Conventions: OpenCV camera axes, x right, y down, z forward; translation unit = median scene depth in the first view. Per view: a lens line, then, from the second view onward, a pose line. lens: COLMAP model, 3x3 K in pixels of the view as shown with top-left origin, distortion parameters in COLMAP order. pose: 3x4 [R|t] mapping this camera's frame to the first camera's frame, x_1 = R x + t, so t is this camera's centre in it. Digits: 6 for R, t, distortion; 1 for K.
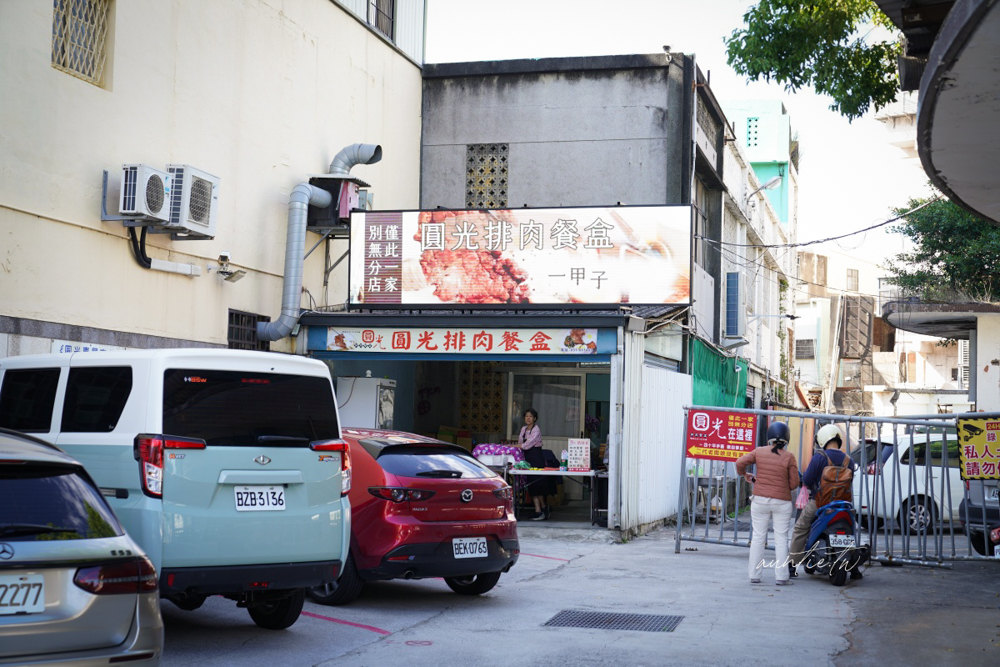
lens RADIAL K [[1490.9, 0, 500.0], [0, 1490.9, 333.5], [0, 0, 1]] dist [-0.001117, 0.002647]
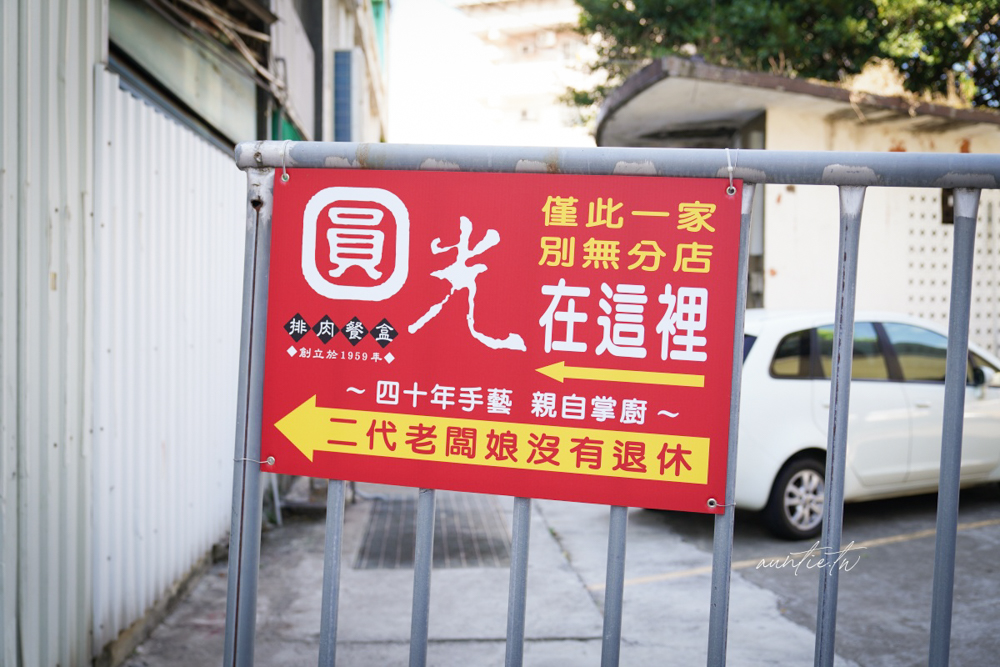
lens RADIAL K [[1162.2, 0, 500.0], [0, 1162.2, 333.5], [0, 0, 1]] dist [-0.000253, 0.000264]
pose [[0.949651, -0.025656, 0.312259, 0.111212], [0.000839, 0.996846, 0.079353, 0.058934], [-0.313310, -0.075095, 0.946677, 0.880890]]
